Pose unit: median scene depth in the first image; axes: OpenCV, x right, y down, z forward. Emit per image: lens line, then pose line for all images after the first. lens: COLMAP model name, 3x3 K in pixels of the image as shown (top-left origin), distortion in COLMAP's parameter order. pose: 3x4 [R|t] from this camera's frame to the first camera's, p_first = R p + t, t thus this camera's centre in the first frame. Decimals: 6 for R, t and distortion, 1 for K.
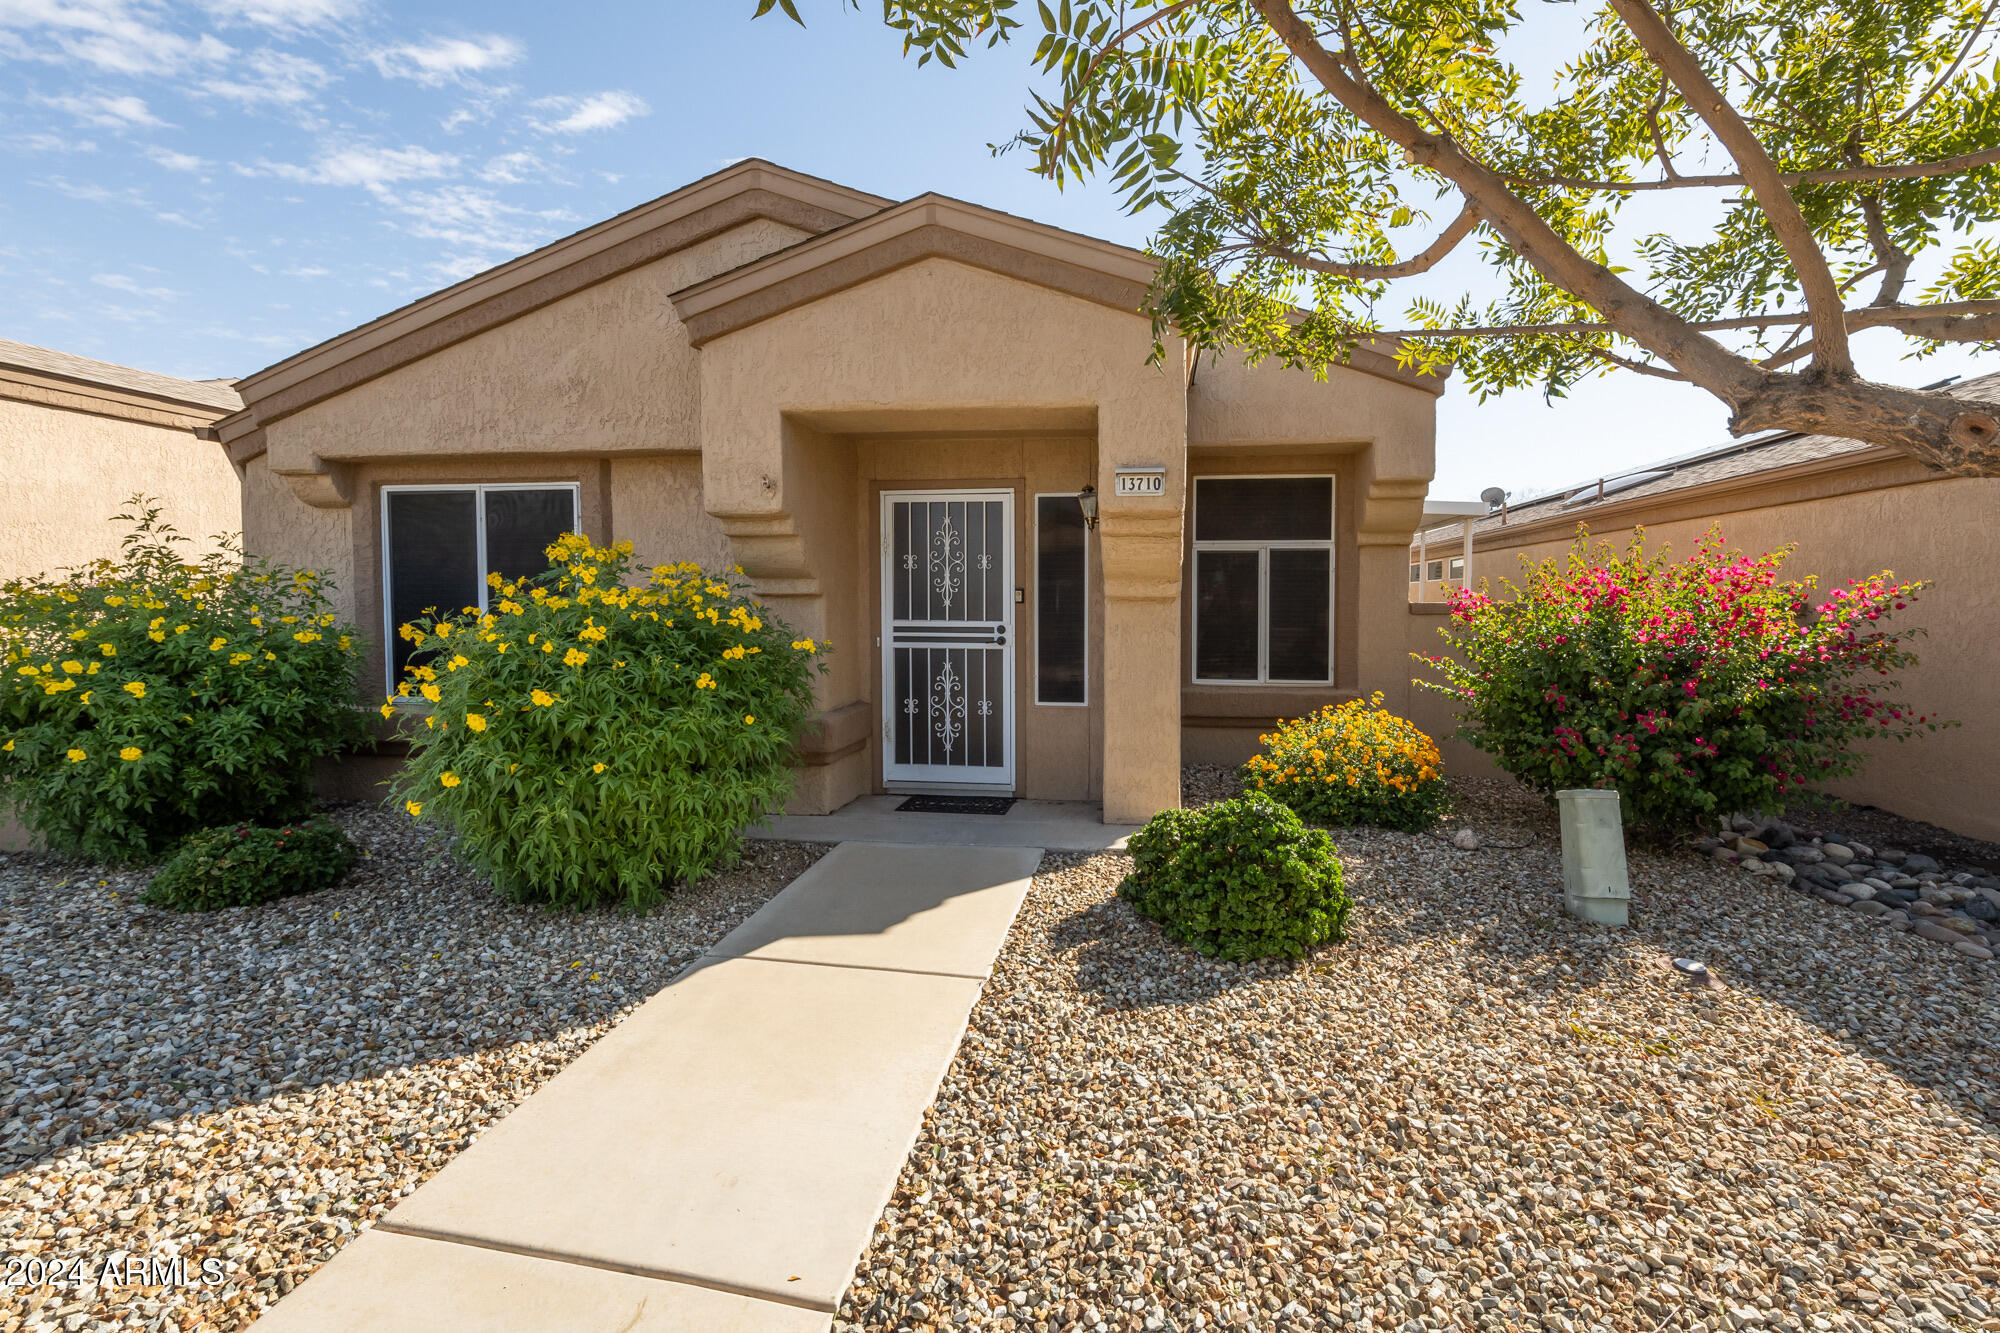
lens RADIAL K [[793.9, 0, 1056.1], [0, 793.9, 637.7], [0, 0, 1]] dist [-0.005828, -0.000273]
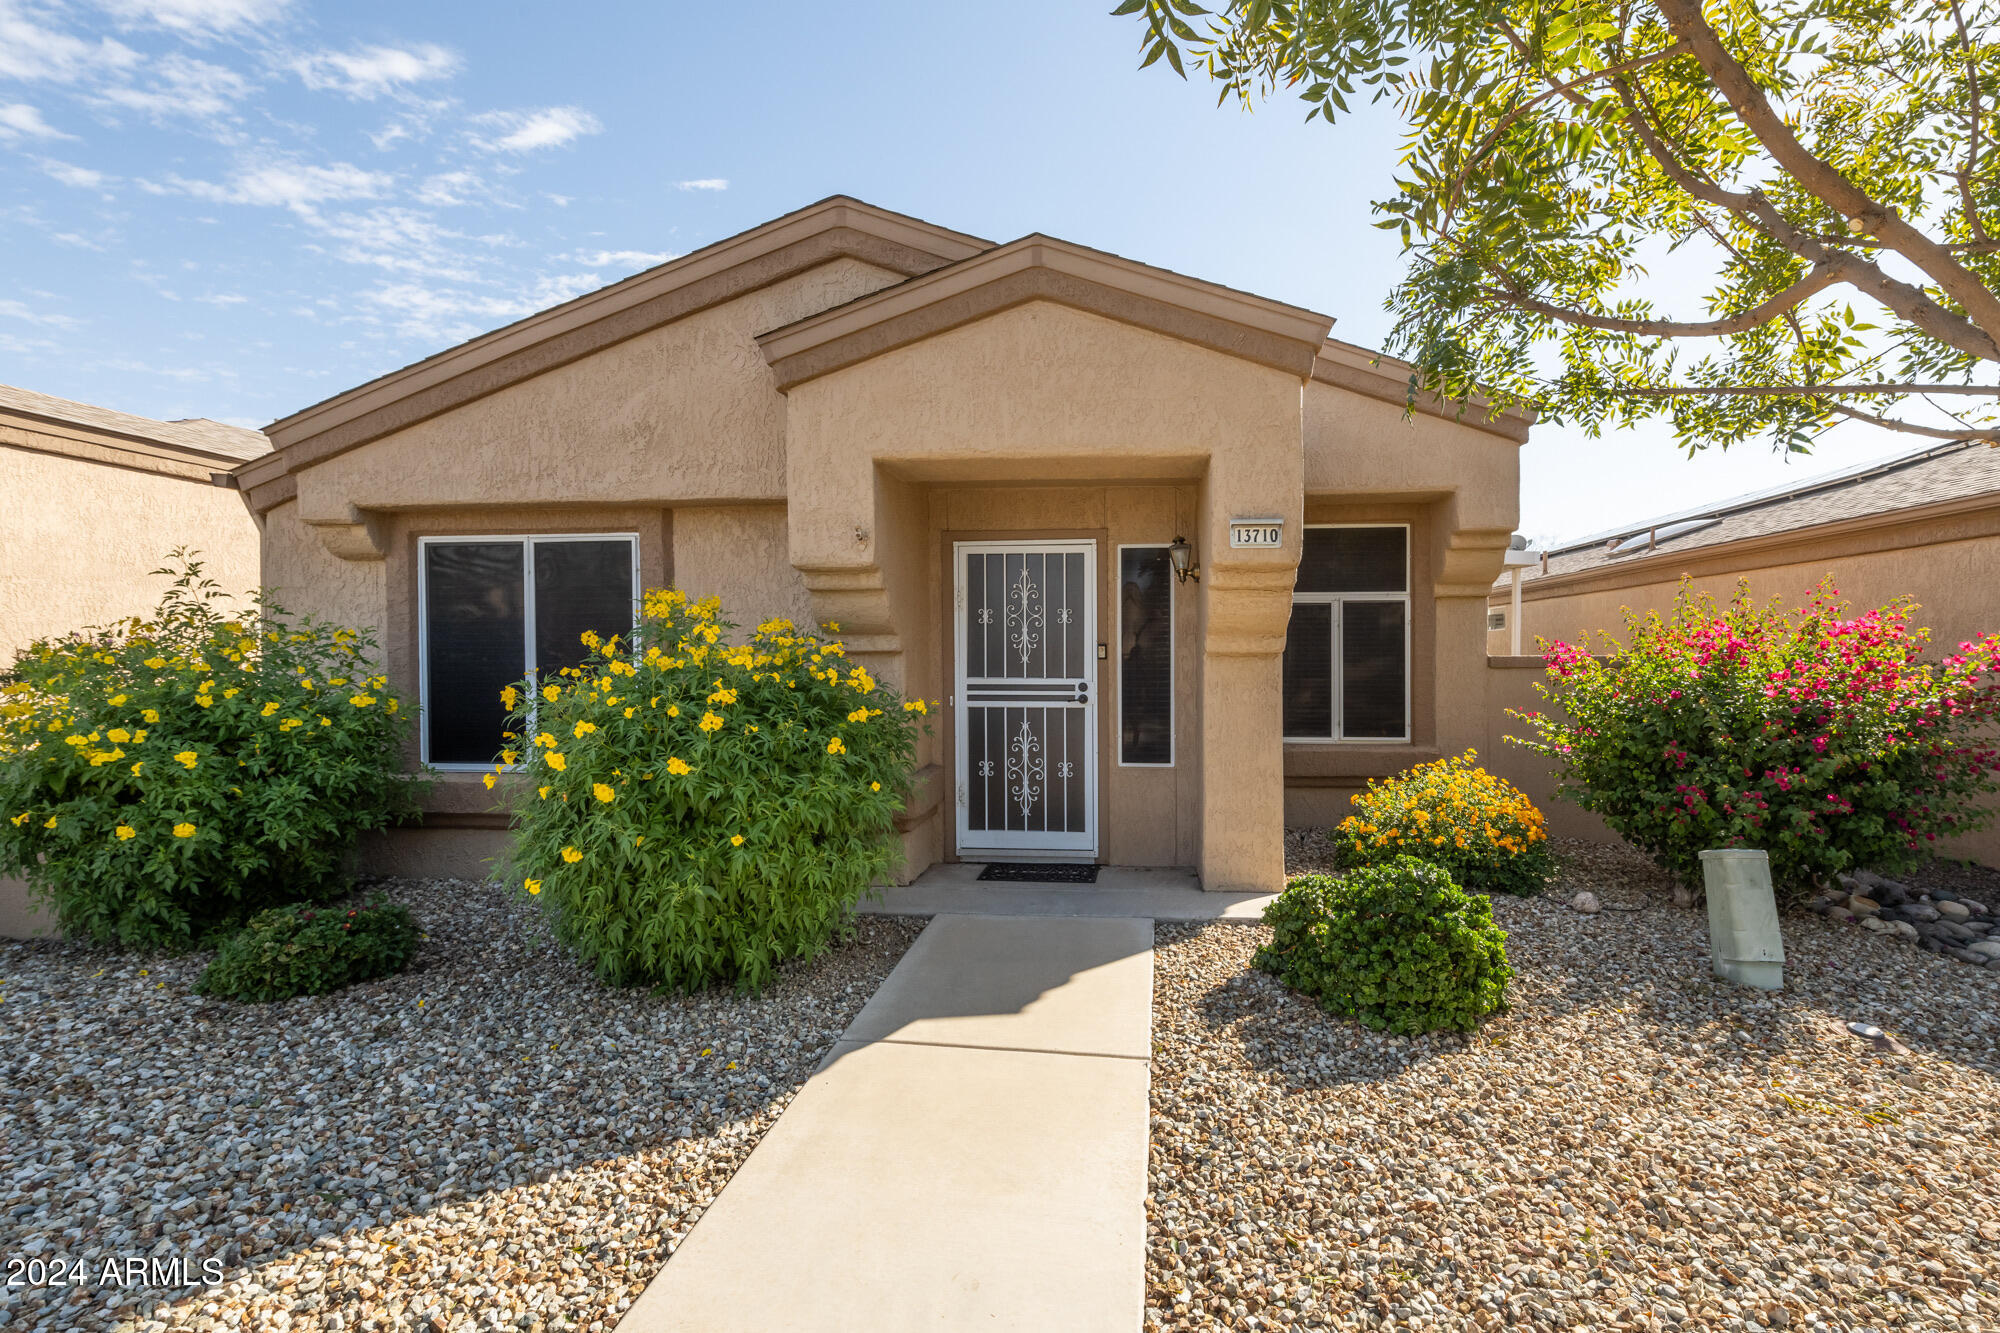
lens RADIAL K [[837.2, 0, 1067.5], [0, 837.2, 674.2], [0, 0, 1]] dist [-0.005384, -0.000677]
pose [[0.999485, -0.005630, 0.031594, -0.148241], [0.006307, 0.999752, -0.021369, -0.005493], [-0.031466, 0.021557, 0.999272, -0.002136]]
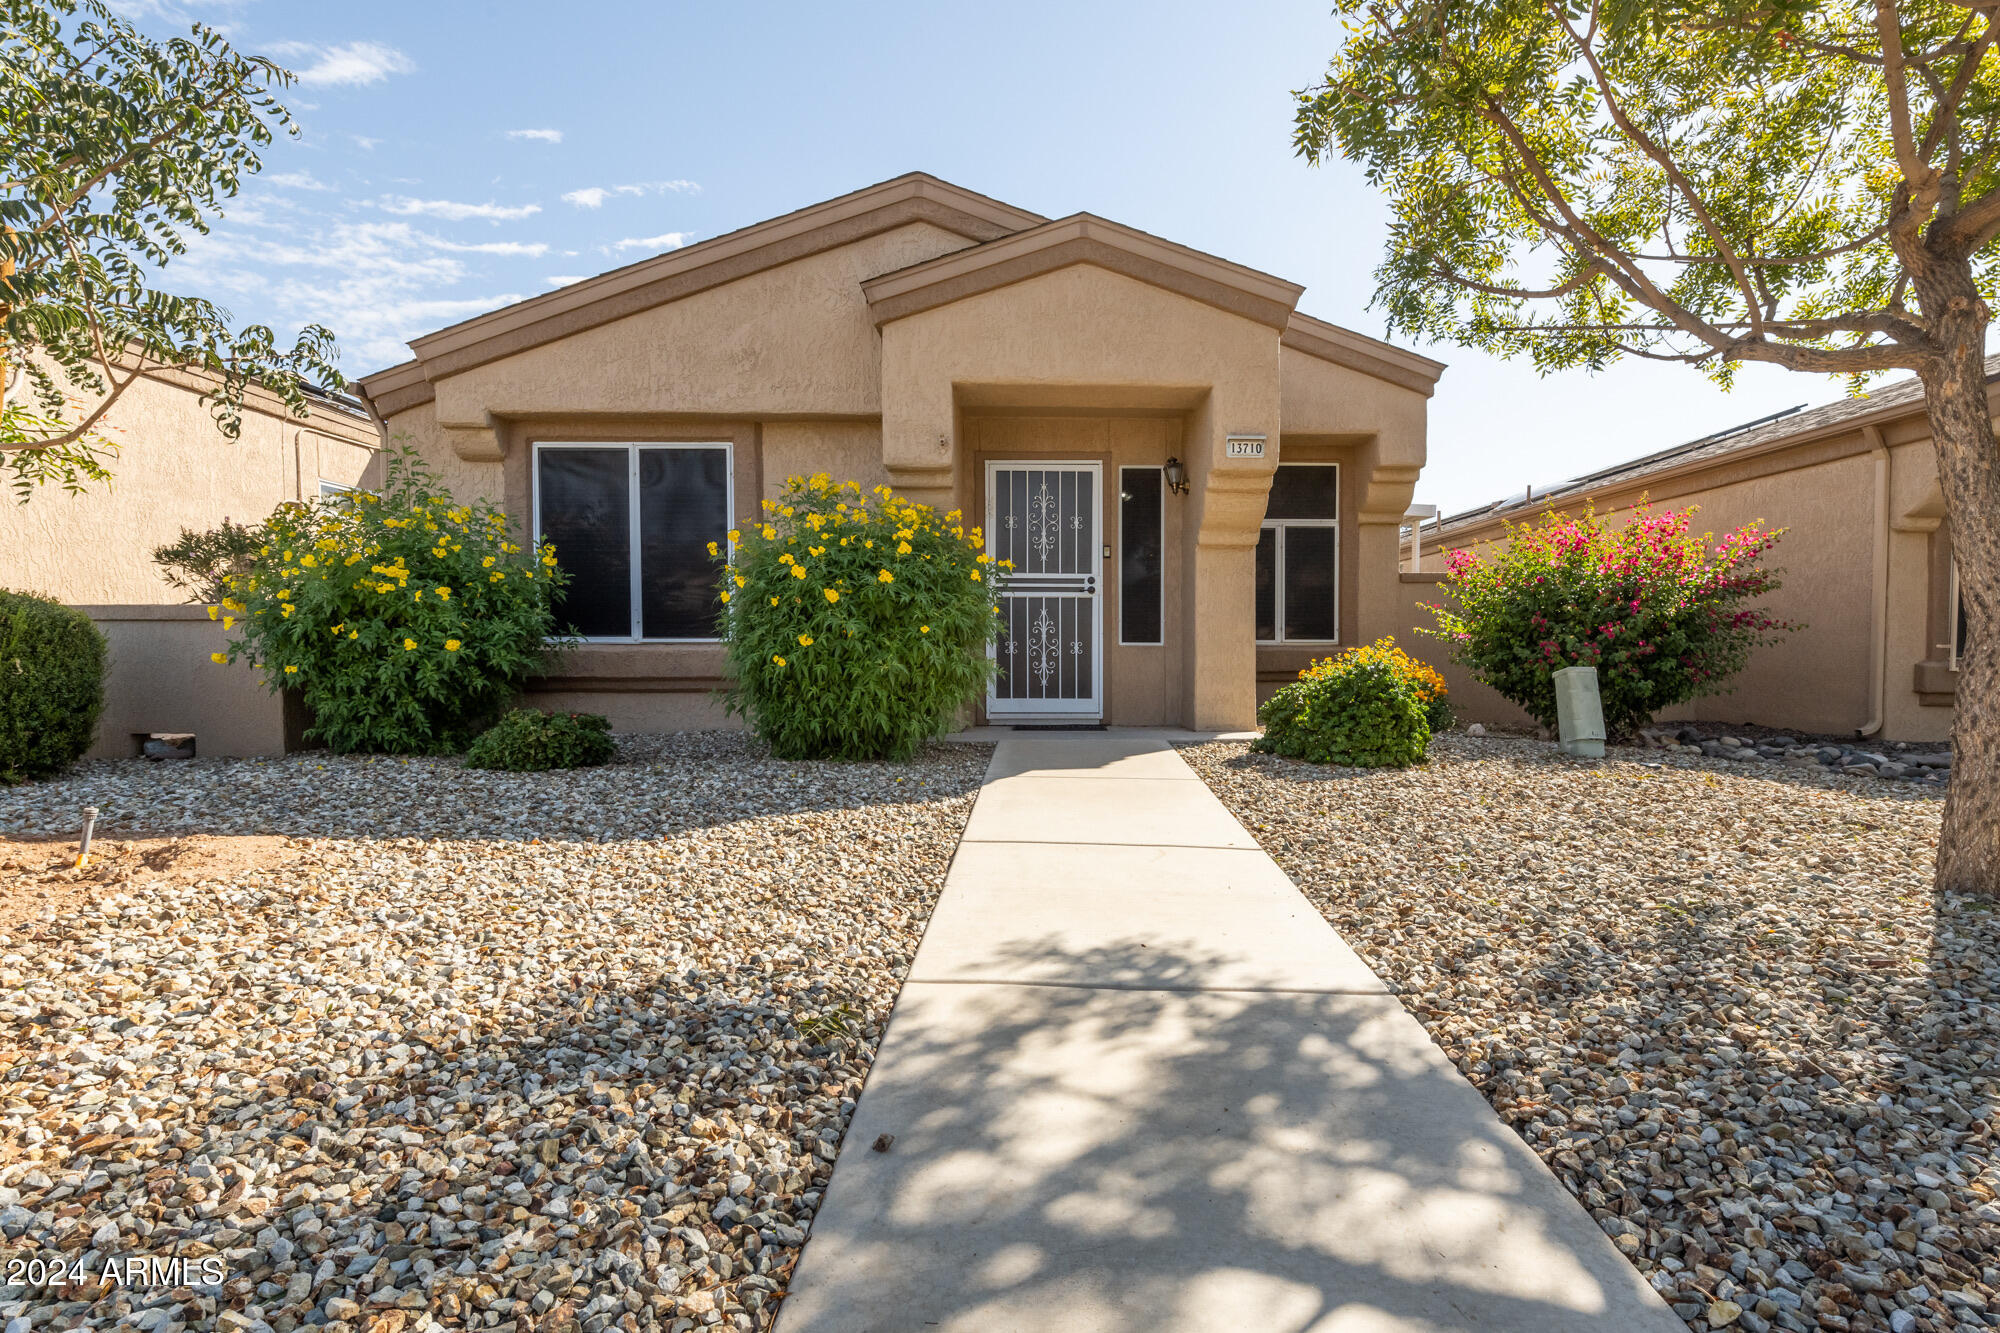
lens RADIAL K [[886.2, 0, 1038.7], [0, 886.2, 677.2], [0, 0, 1]] dist [-0.004927, -0.000106]
pose [[0.990964, -0.006883, 0.133952, -0.401208], [0.007963, 0.999940, -0.007523, 0.176479], [-0.133892, 0.008522, 0.990959, -0.356240]]
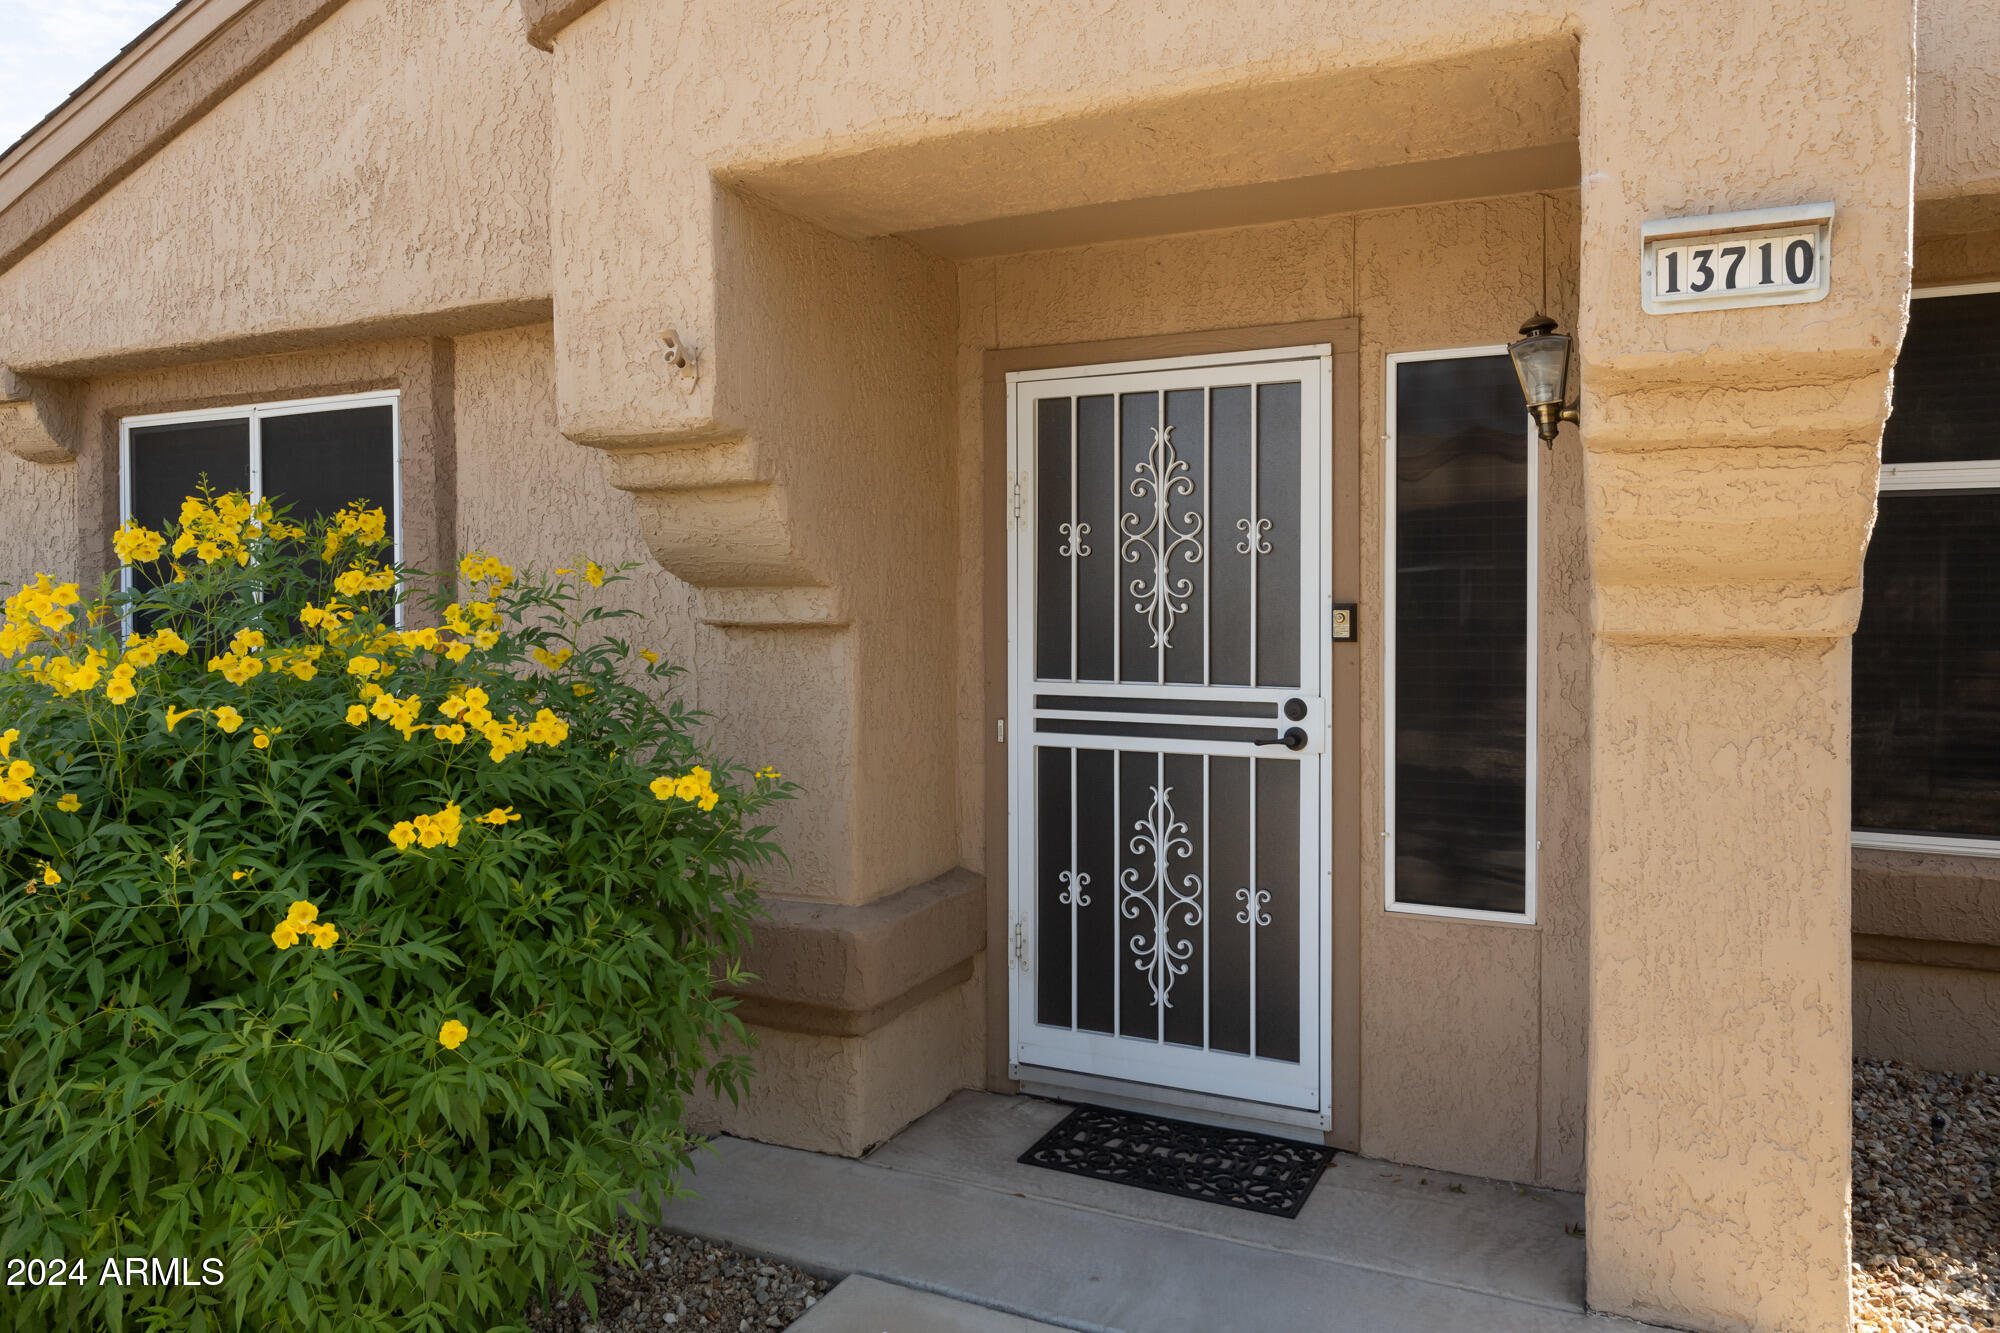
lens RADIAL K [[1323.7, 0, 1002.0], [0, 1323.7, 632.1], [0, 0, 1]] dist [-0.003387, 0.000705]
pose [[0.944508, 0.002737, -0.328477, 0.009563], [-0.008617, 0.999828, -0.016446, -0.045101], [0.328375, 0.018364, 0.944369, 0.425084]]
